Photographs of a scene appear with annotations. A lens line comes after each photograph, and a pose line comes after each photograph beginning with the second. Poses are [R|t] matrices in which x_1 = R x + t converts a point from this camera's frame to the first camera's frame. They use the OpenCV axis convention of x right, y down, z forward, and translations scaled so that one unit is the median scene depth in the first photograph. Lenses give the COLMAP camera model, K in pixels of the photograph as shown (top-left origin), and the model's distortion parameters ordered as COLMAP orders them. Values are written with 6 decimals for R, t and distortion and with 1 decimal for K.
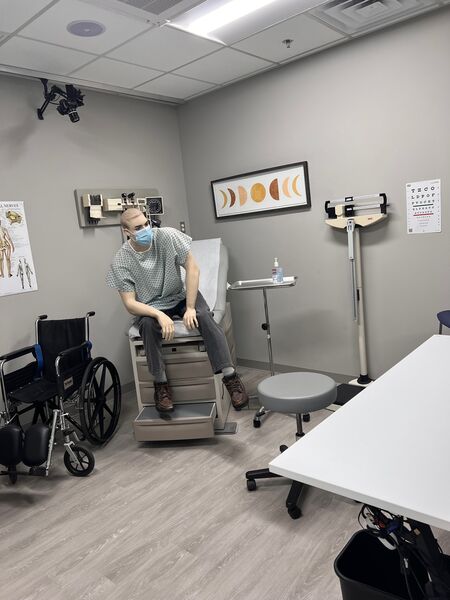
lens RADIAL K [[456.5, 0, 225.0], [0, 456.5, 300.0], [0, 0, 1]] dist [0.079804, -0.108656]
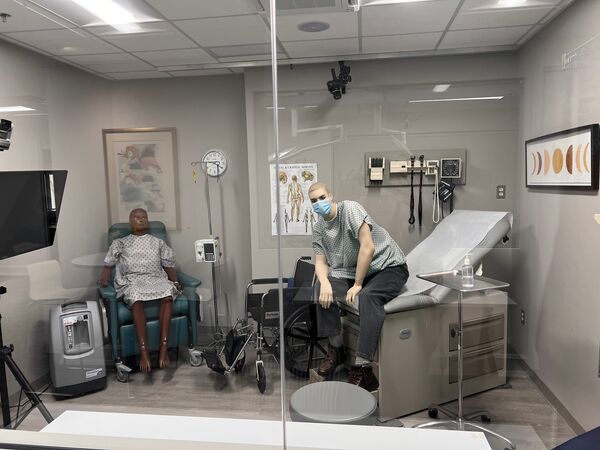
lens RADIAL K [[456.5, 0, 300.0], [0, 456.5, 225.0], [0, 0, 1]] dist [0.079804, -0.108656]
pose [[0.541167, 0.170877, -0.823371, 0.522805], [-0.165081, 0.981672, 0.095230, -0.146235], [0.824553, 0.084388, 0.559457, 0.265799]]
